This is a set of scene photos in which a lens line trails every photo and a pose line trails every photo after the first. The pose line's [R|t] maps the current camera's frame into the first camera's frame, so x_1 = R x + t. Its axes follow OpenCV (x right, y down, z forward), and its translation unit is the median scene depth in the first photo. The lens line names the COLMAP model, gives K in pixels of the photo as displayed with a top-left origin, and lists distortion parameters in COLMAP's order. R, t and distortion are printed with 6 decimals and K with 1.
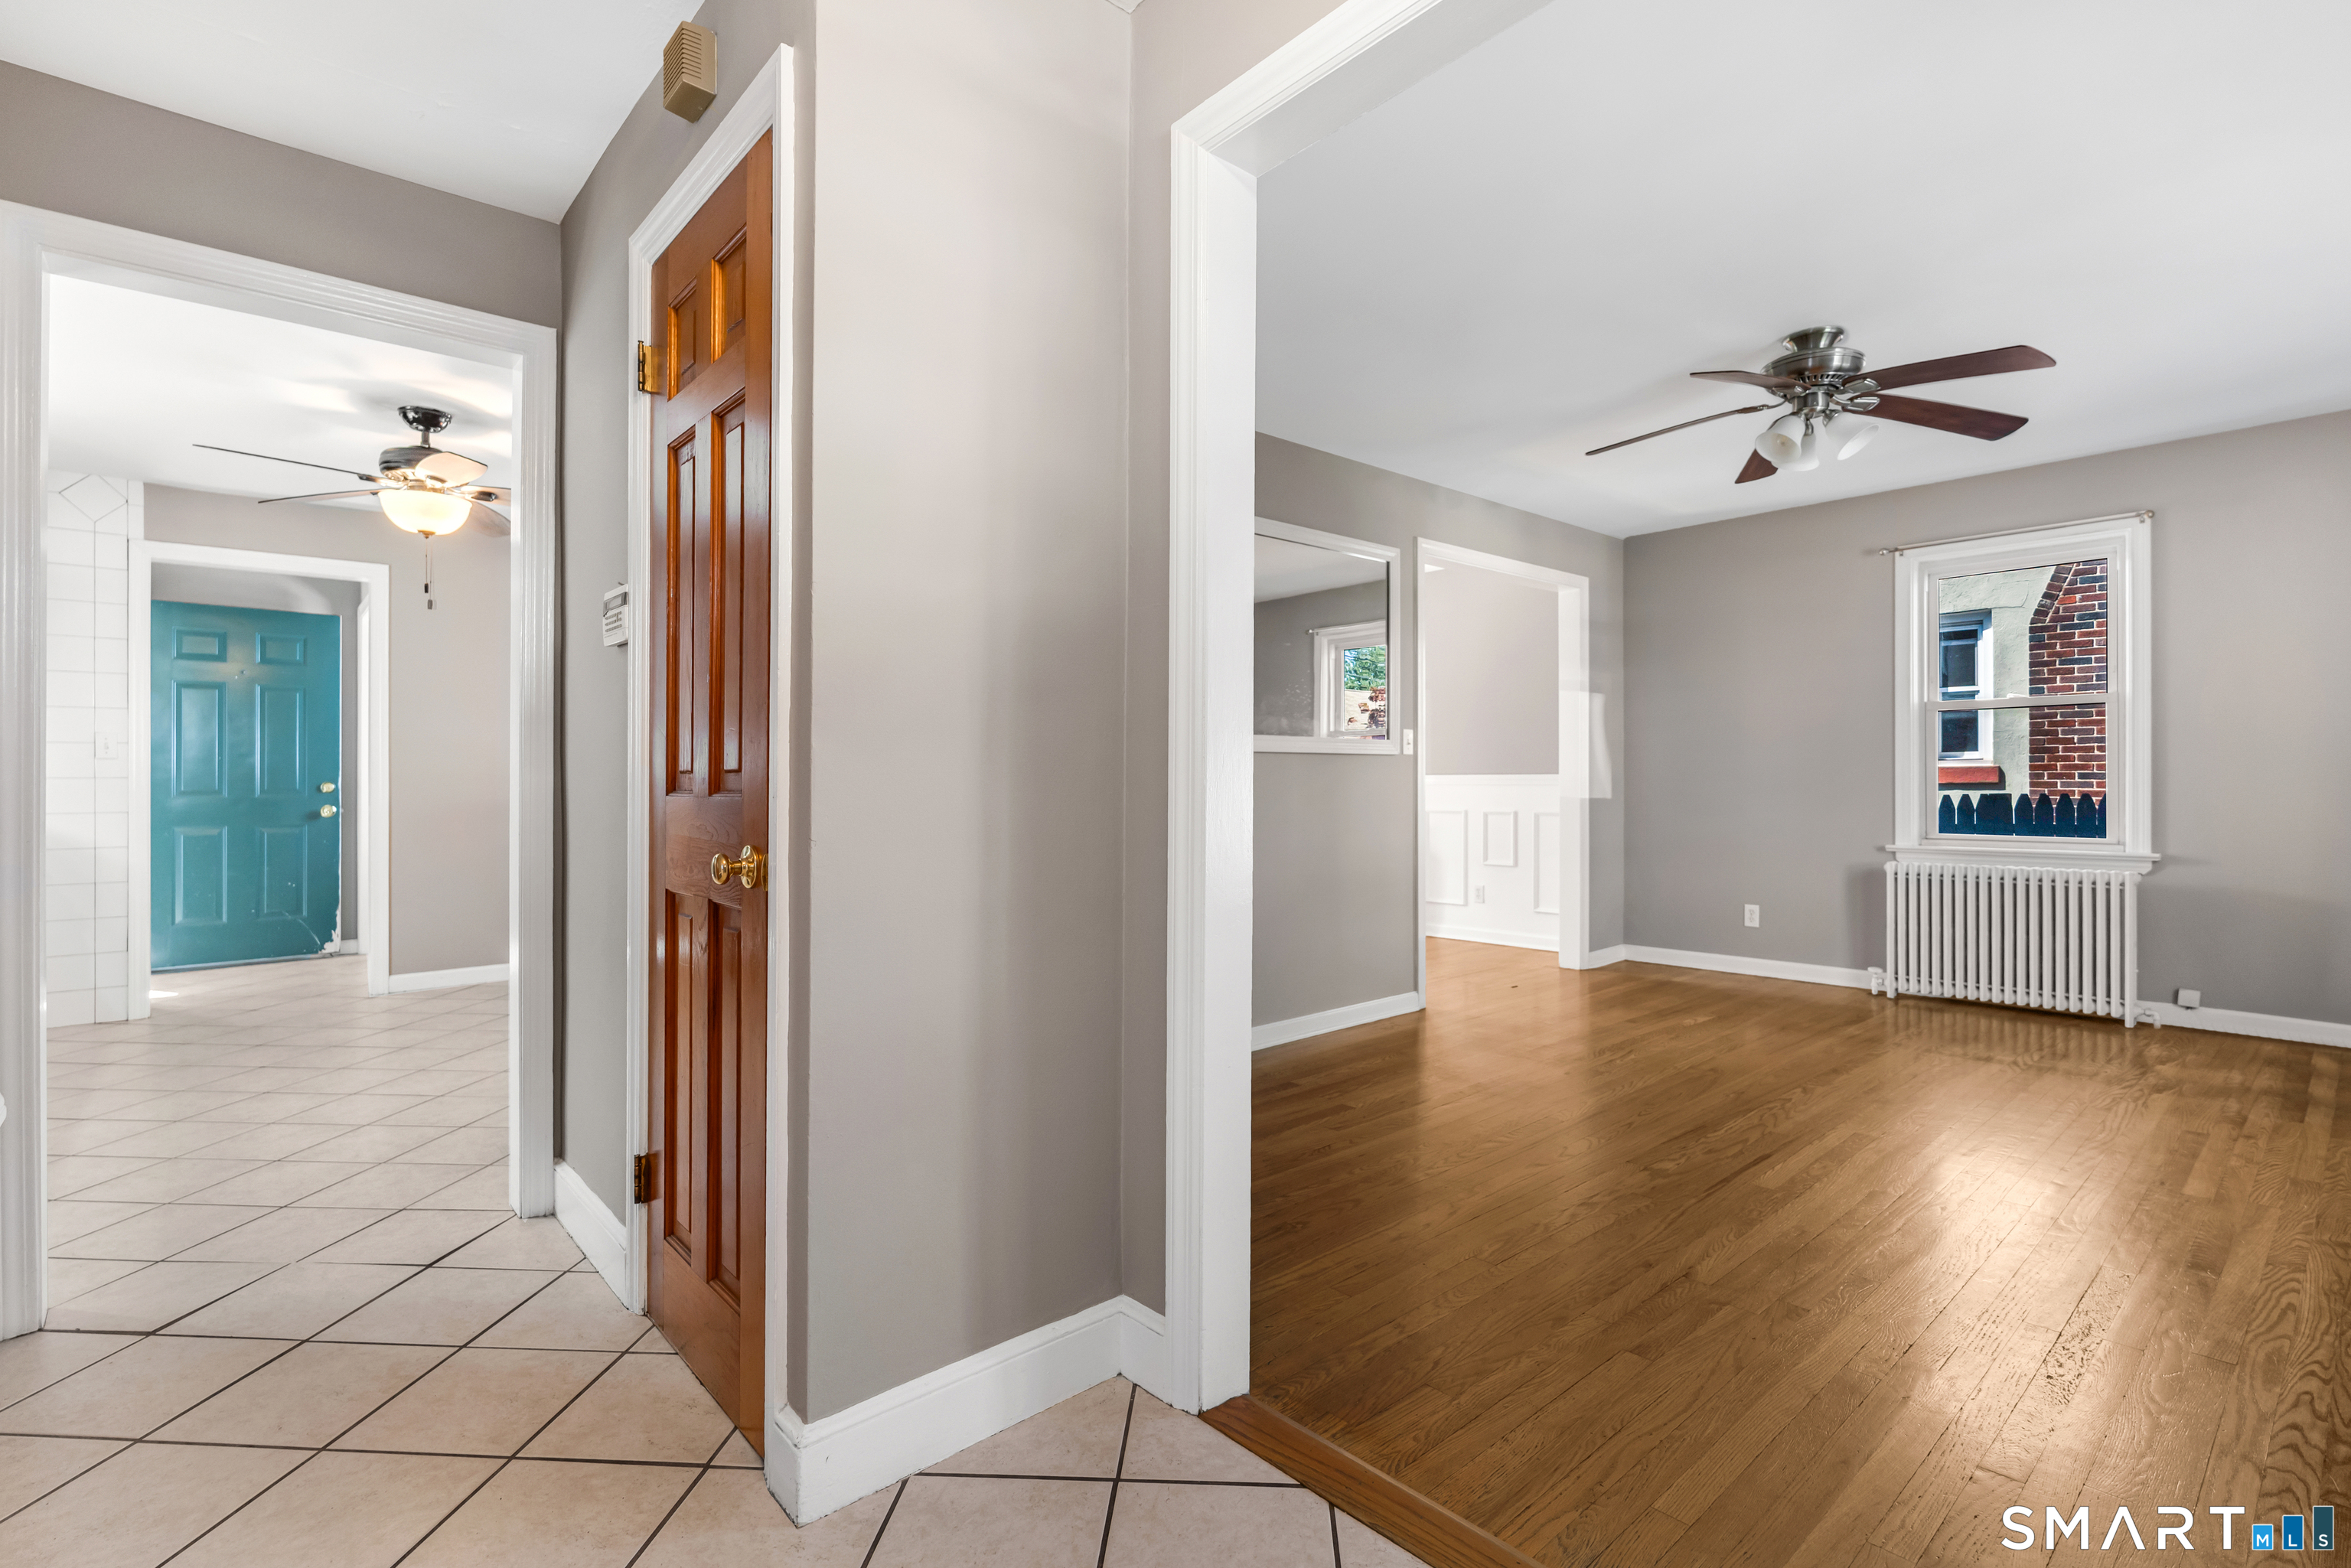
lens RADIAL K [[1063.4, 0, 1167.9], [0, 1063.4, 794.4], [0, 0, 1]] dist [-0.000464, -0.000419]
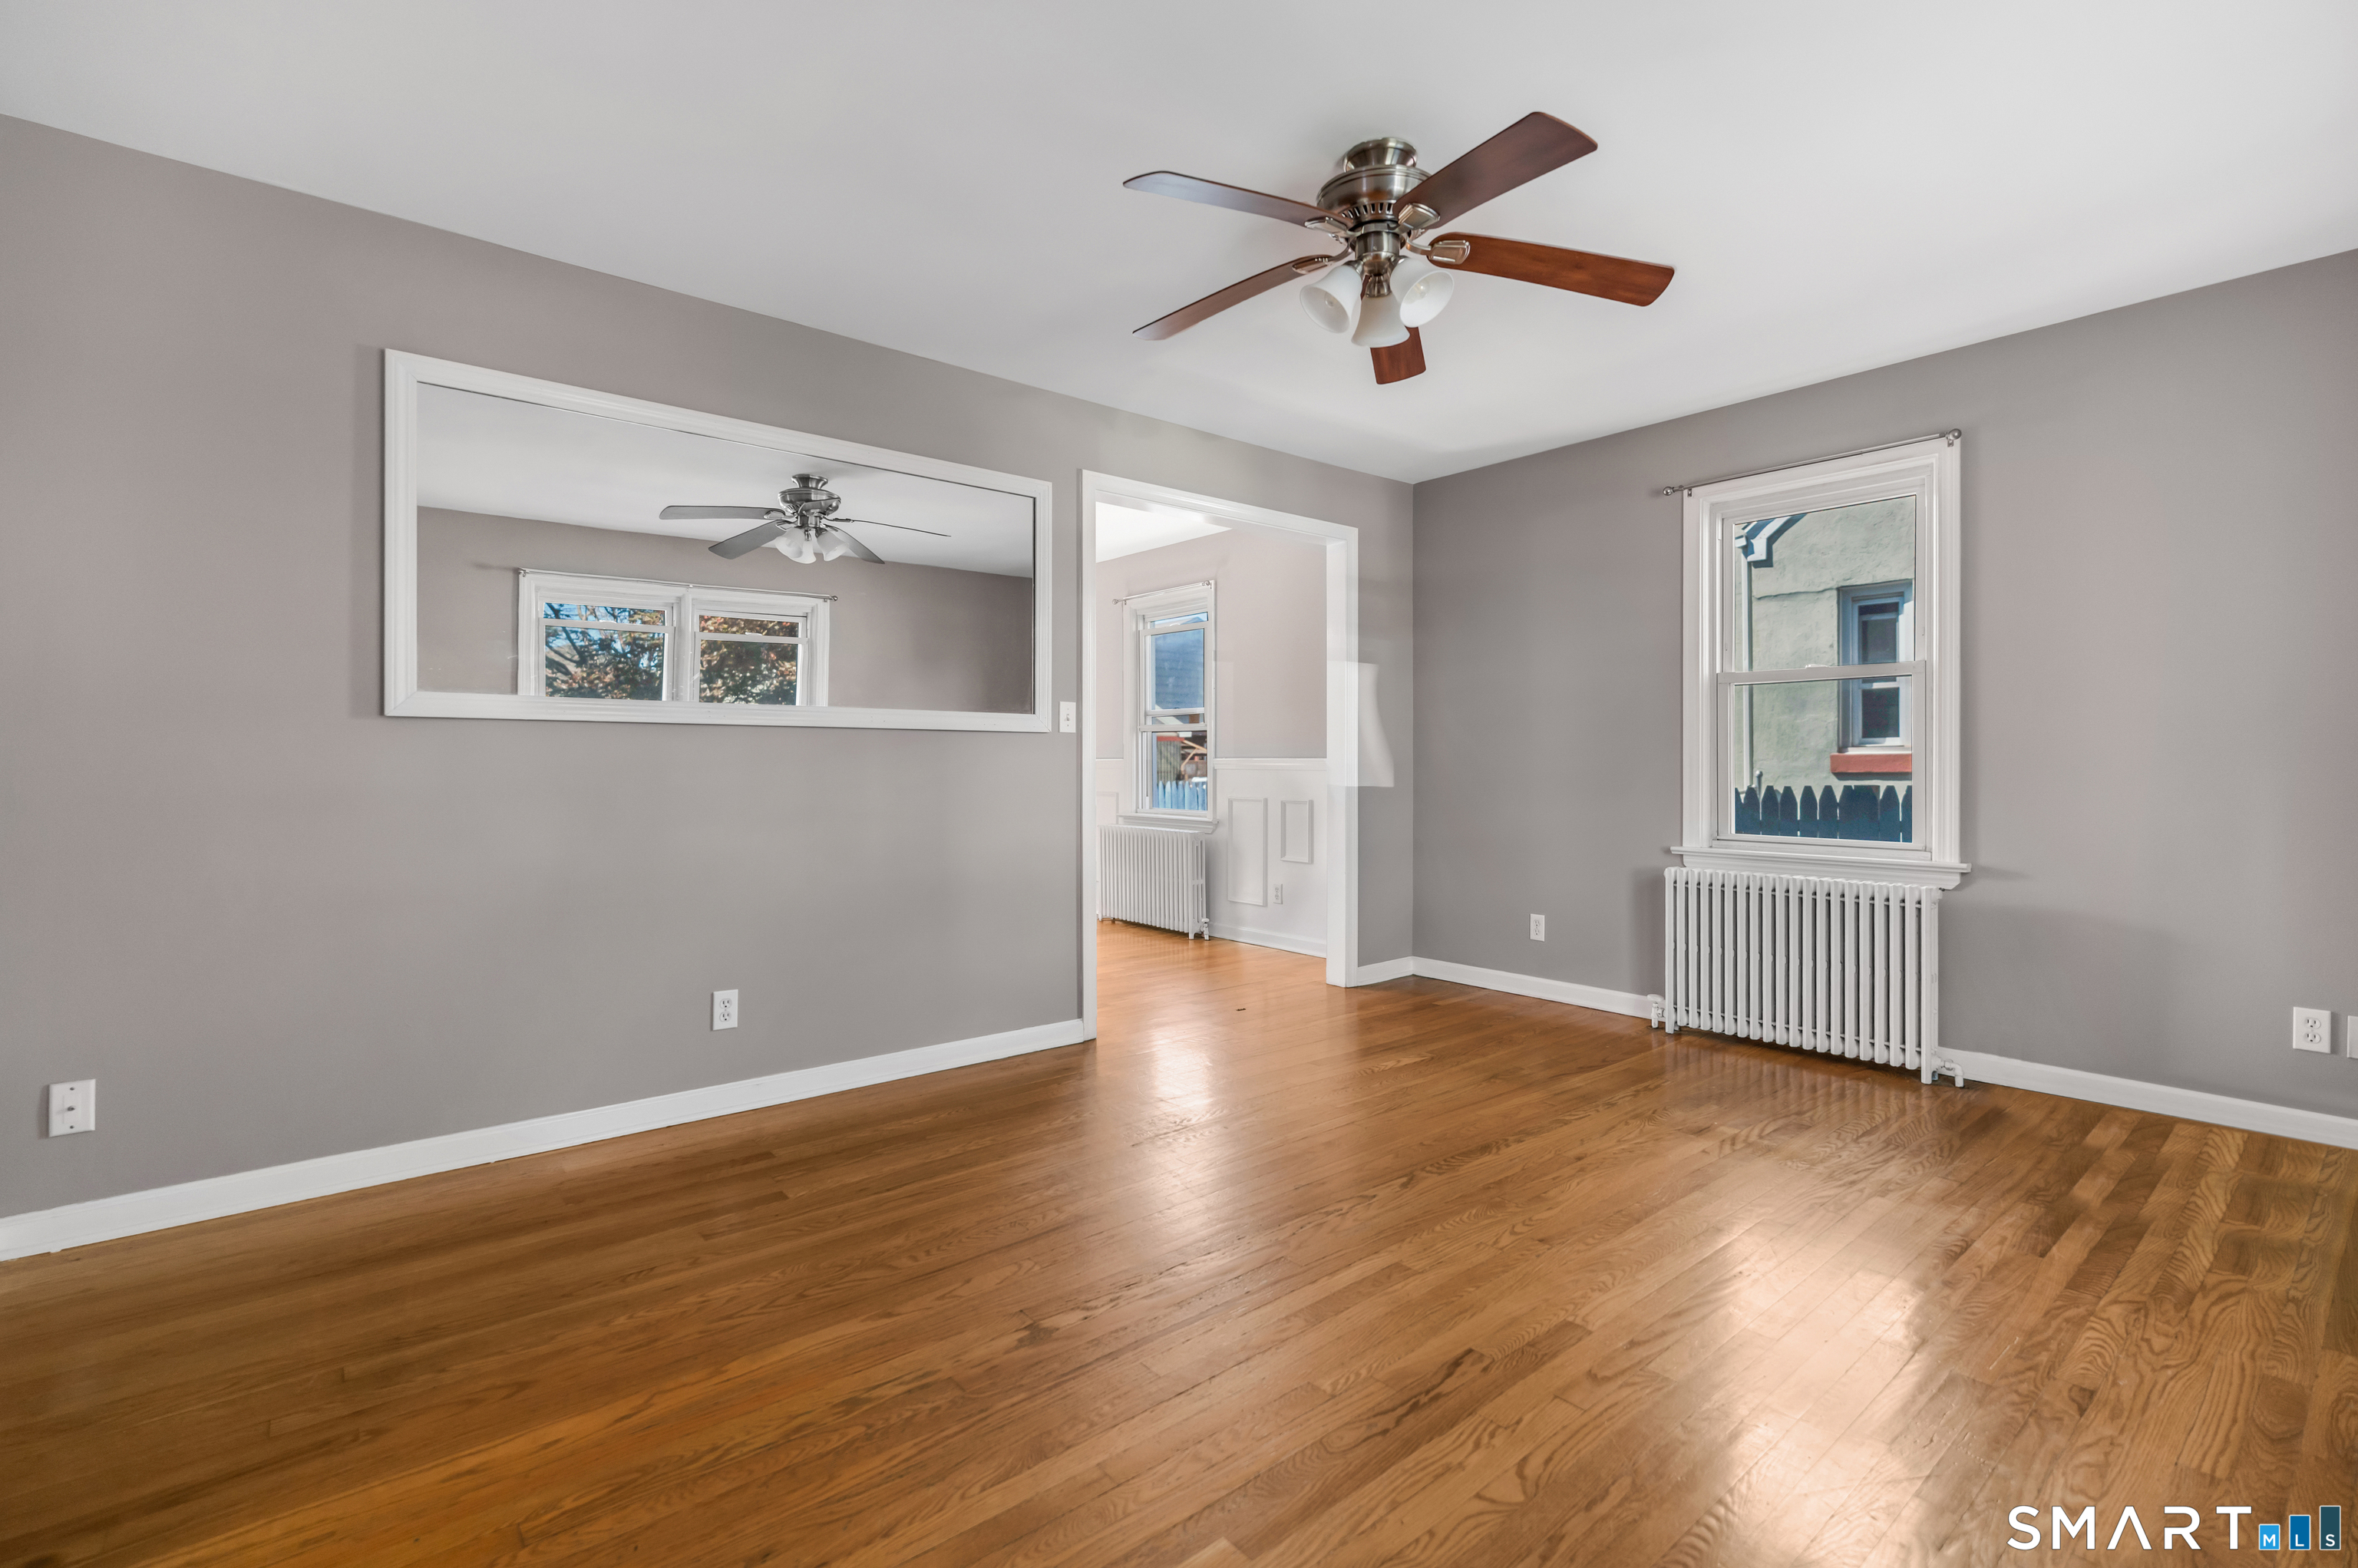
lens RADIAL K [[1041.1, 0, 1181.7], [0, 1041.1, 783.5], [0, 0, 1]] dist [-0.001841, -0.000298]
pose [[0.999705, 0.008112, -0.022886, 0.331274], [-0.007958, 0.999945, 0.006809, -0.004233], [0.022940, -0.006624, 0.999715, 0.192372]]
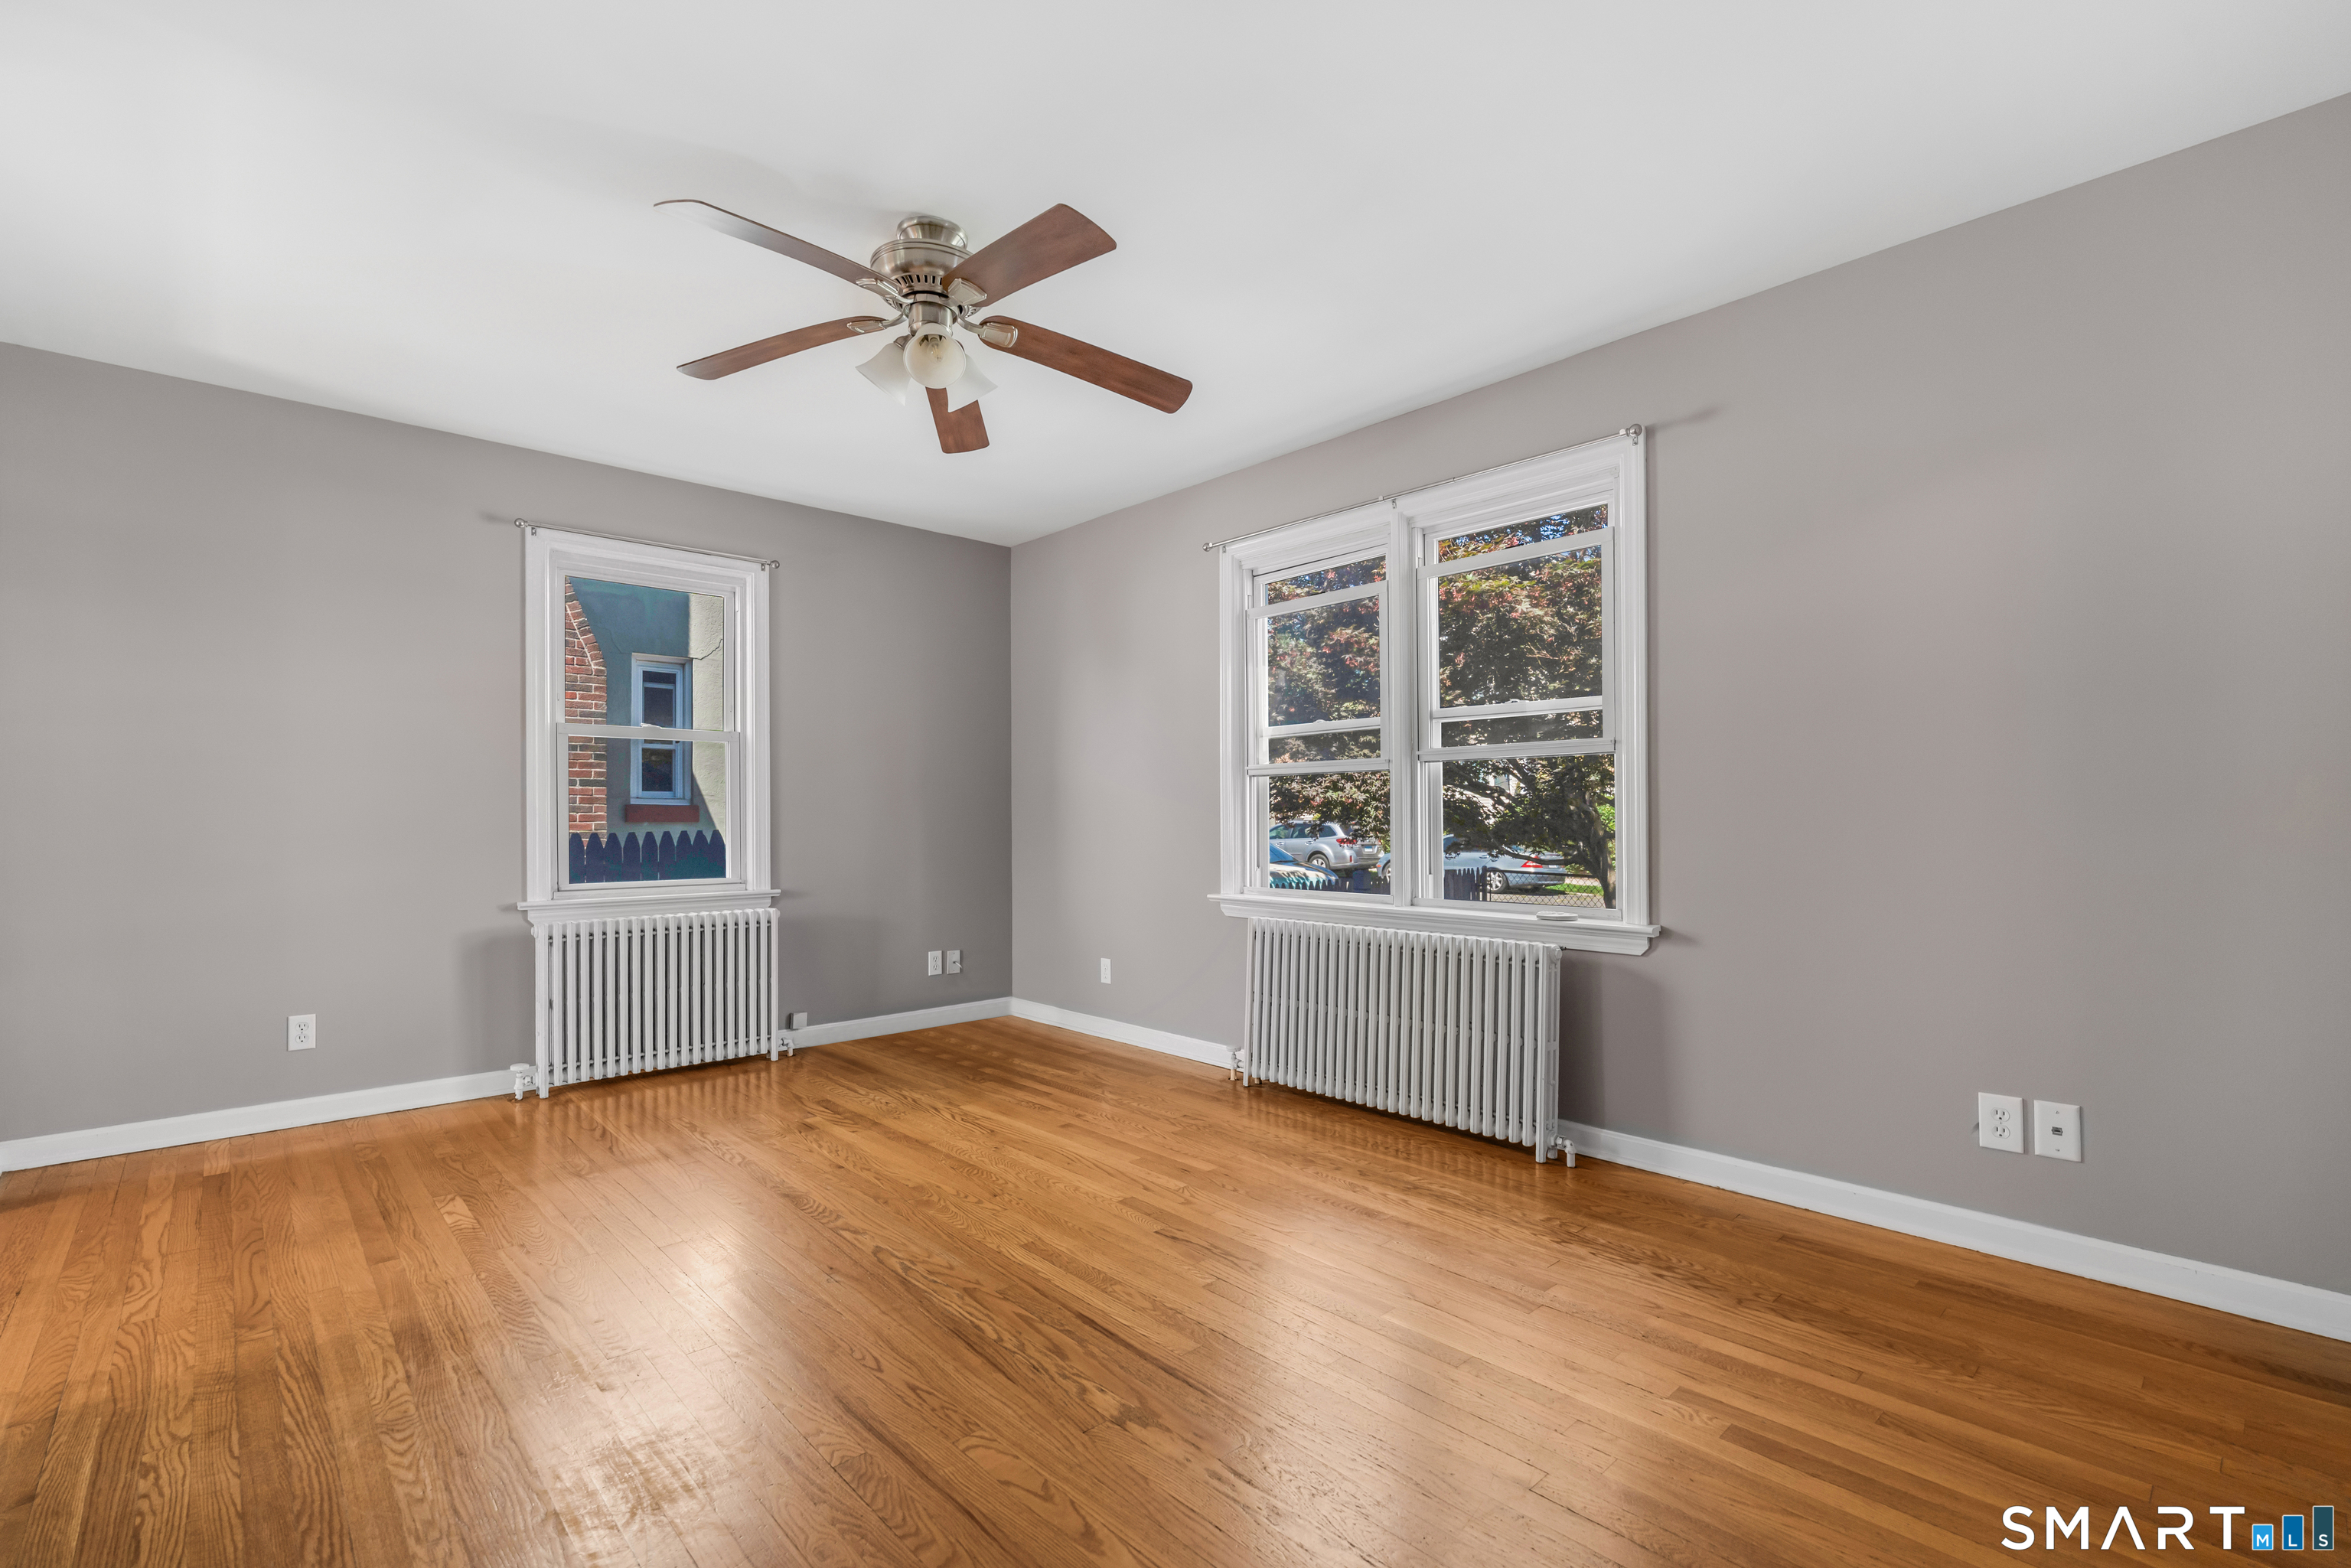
lens RADIAL K [[1047.0, 0, 1171.3], [0, 1047.0, 822.6], [0, 0, 1]] dist [-0.004029, -0.000087]
pose [[-0.023432, 0.002121, 0.999723, -0.102024], [0.016040, 0.999870, -0.001745, -0.001910], [-0.999597, 0.015995, -0.023463, 0.575946]]
